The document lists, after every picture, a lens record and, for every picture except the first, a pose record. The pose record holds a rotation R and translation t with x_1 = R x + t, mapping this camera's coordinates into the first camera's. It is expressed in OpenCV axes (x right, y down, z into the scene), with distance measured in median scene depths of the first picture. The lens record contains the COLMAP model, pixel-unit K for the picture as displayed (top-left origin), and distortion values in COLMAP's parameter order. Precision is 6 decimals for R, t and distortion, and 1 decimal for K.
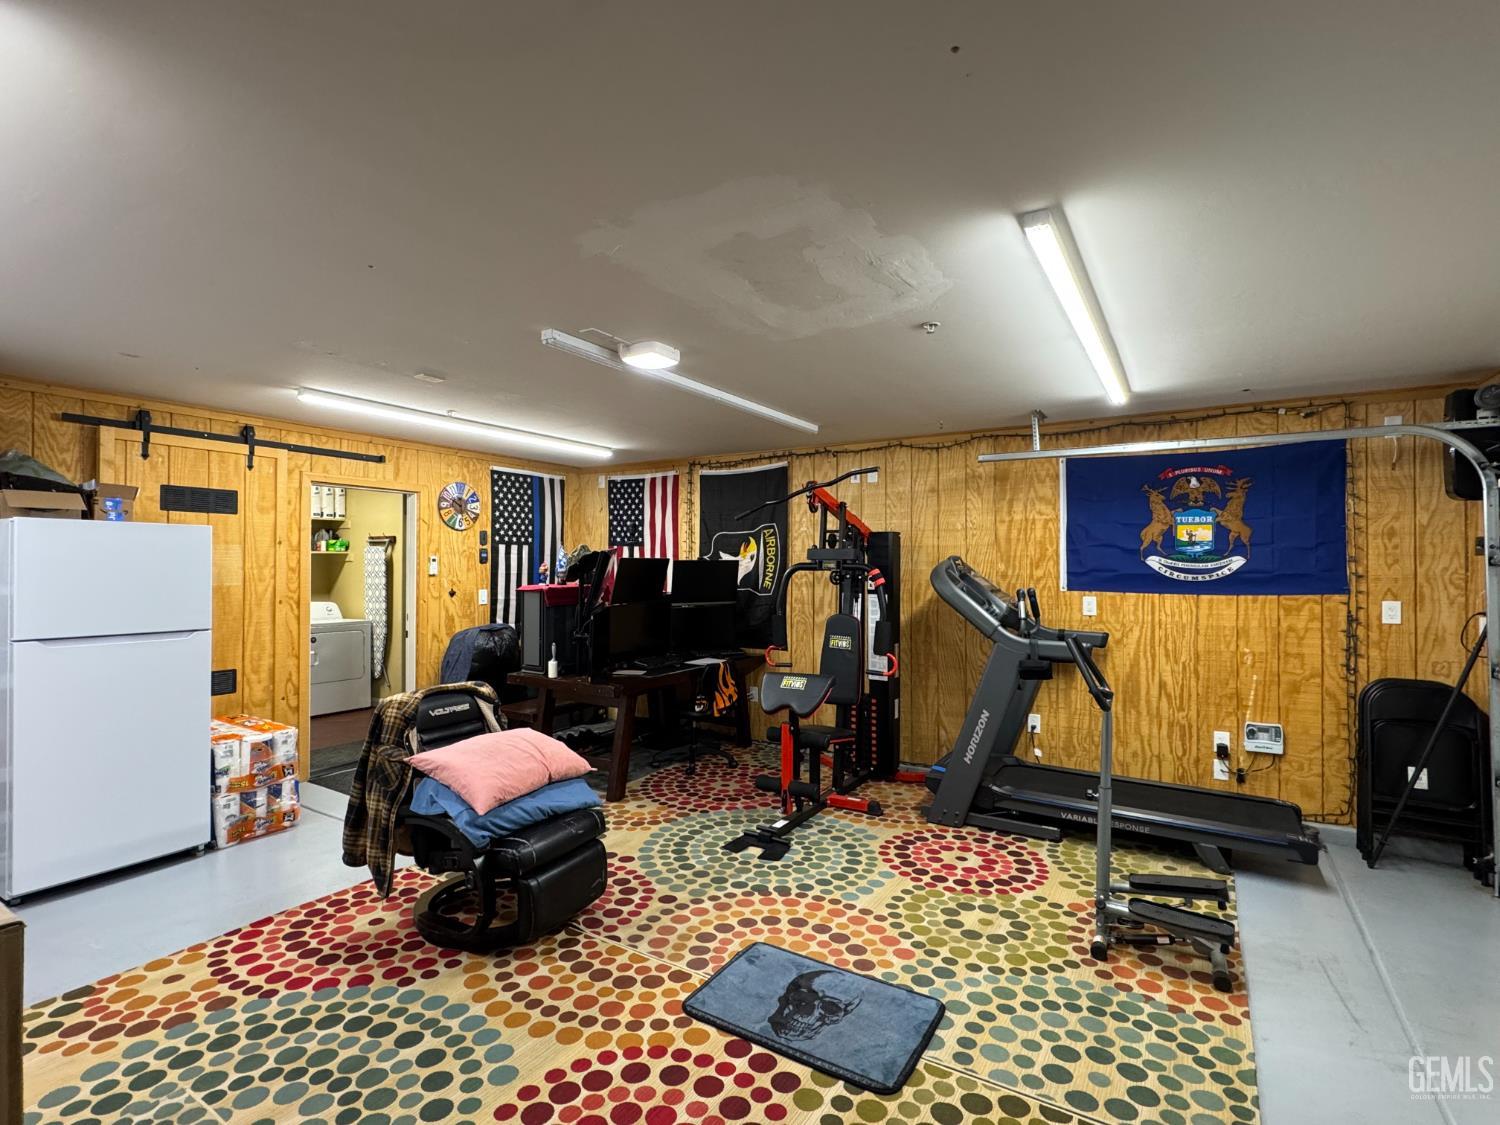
lens RADIAL K [[738.0, 0, 743.0], [0, 738.0, 559.9], [0, 0, 1]] dist [-0.000544, -0.001108]
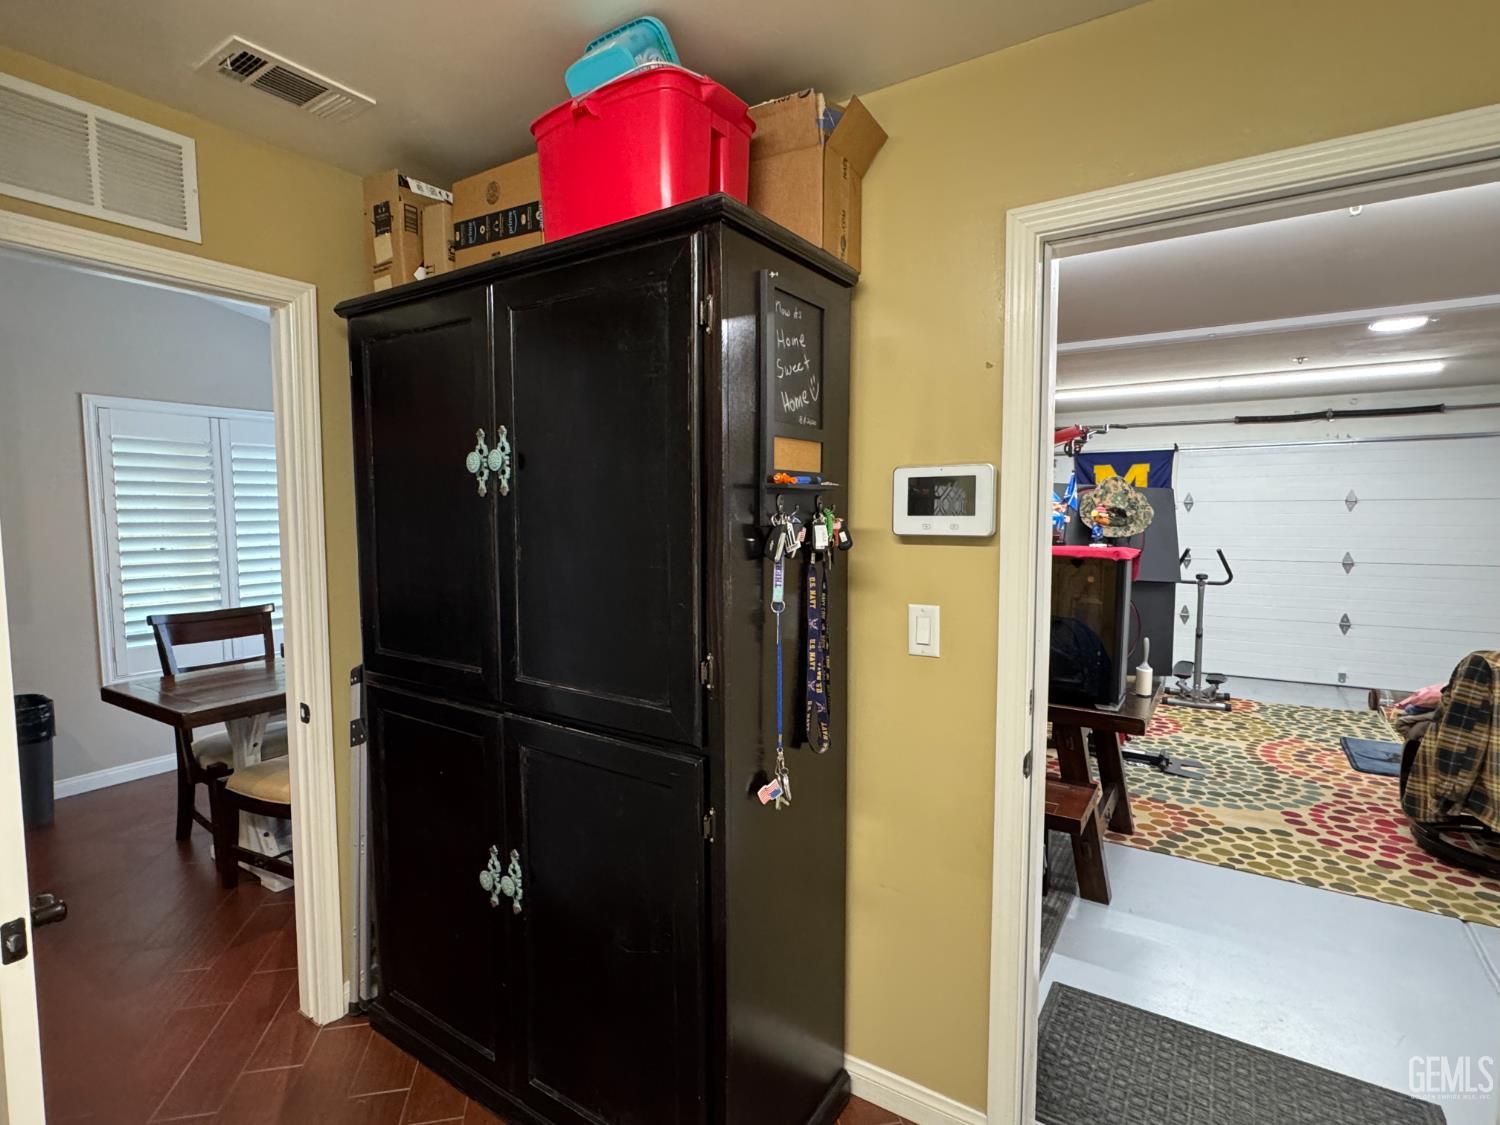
lens RADIAL K [[738.0, 0, 750.1], [0, 738.0, 564.3], [0, 0, 1]] dist [-0.000544, -0.001108]
pose [[0.028363, -0.076465, 0.996669, -1.274252], [-0.004856, 0.997048, 0.076632, 0.007807], [-0.999586, -0.007013, 0.027908, 1.919721]]
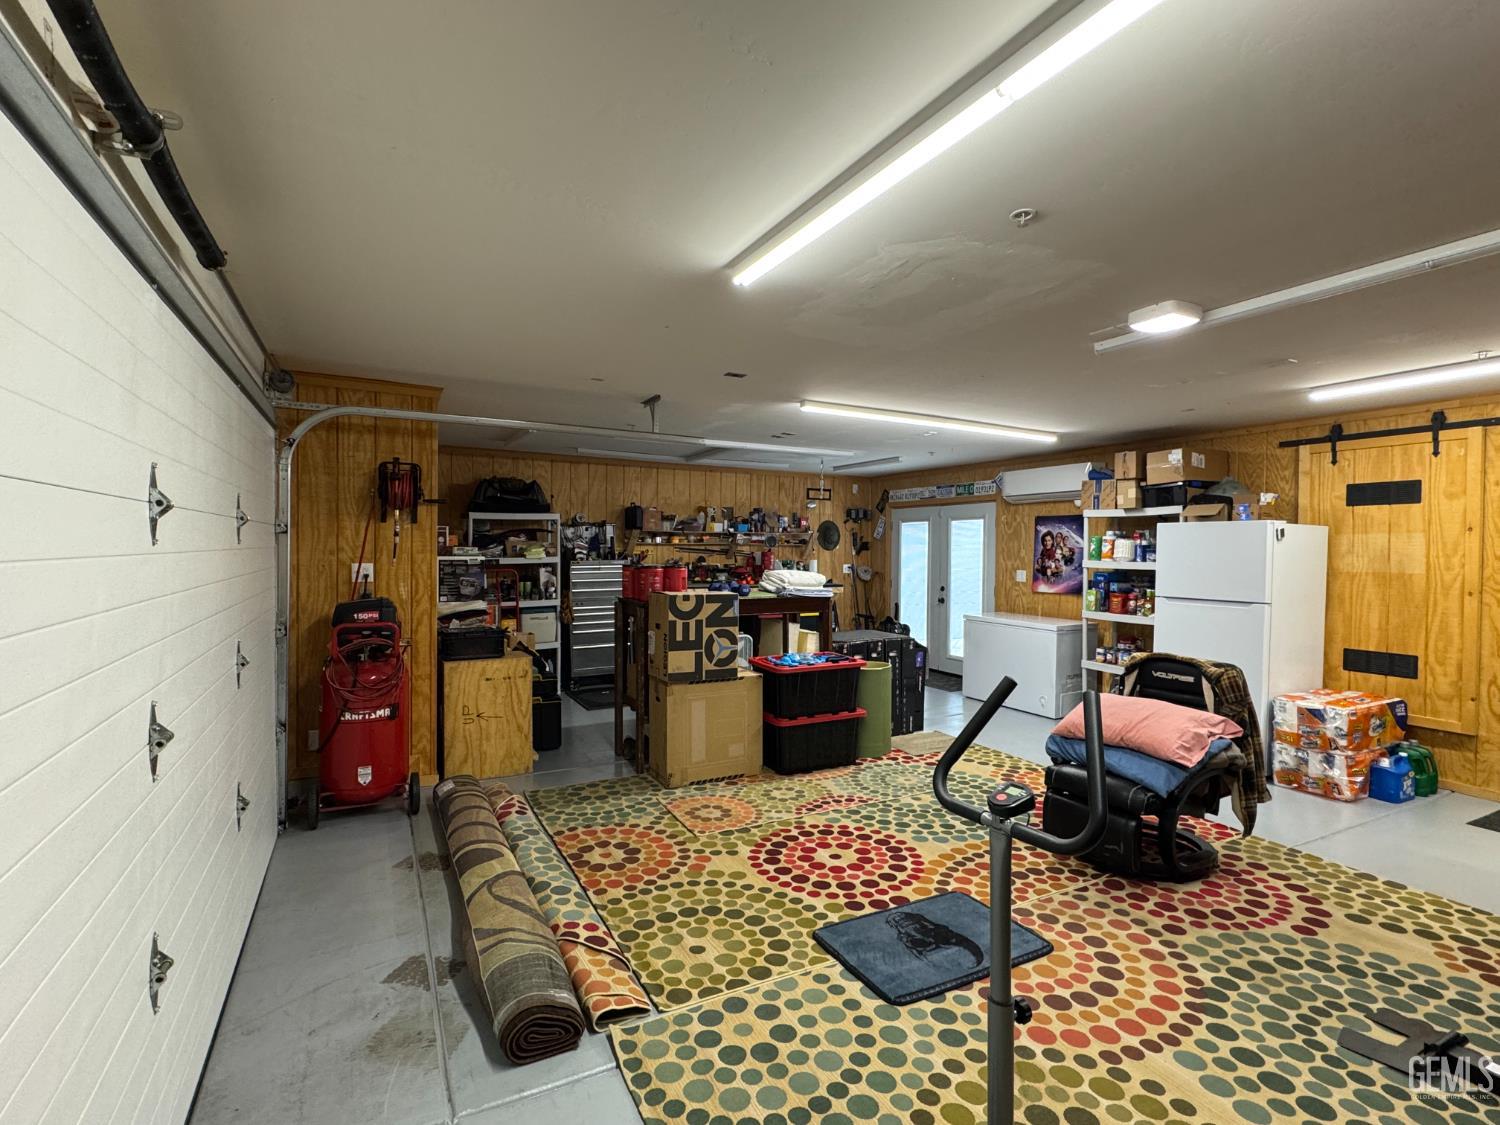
lens RADIAL K [[738.0, 0, 748.6], [0, 738.0, 561.0], [0, 0, 1]] dist [-0.000544, -0.001108]
pose [[-0.514555, 0.004693, -0.857444, 0.910495], [-0.003864, 0.999962, 0.007792, 0.018086], [0.857449, 0.007322, -0.514517, 1.018996]]
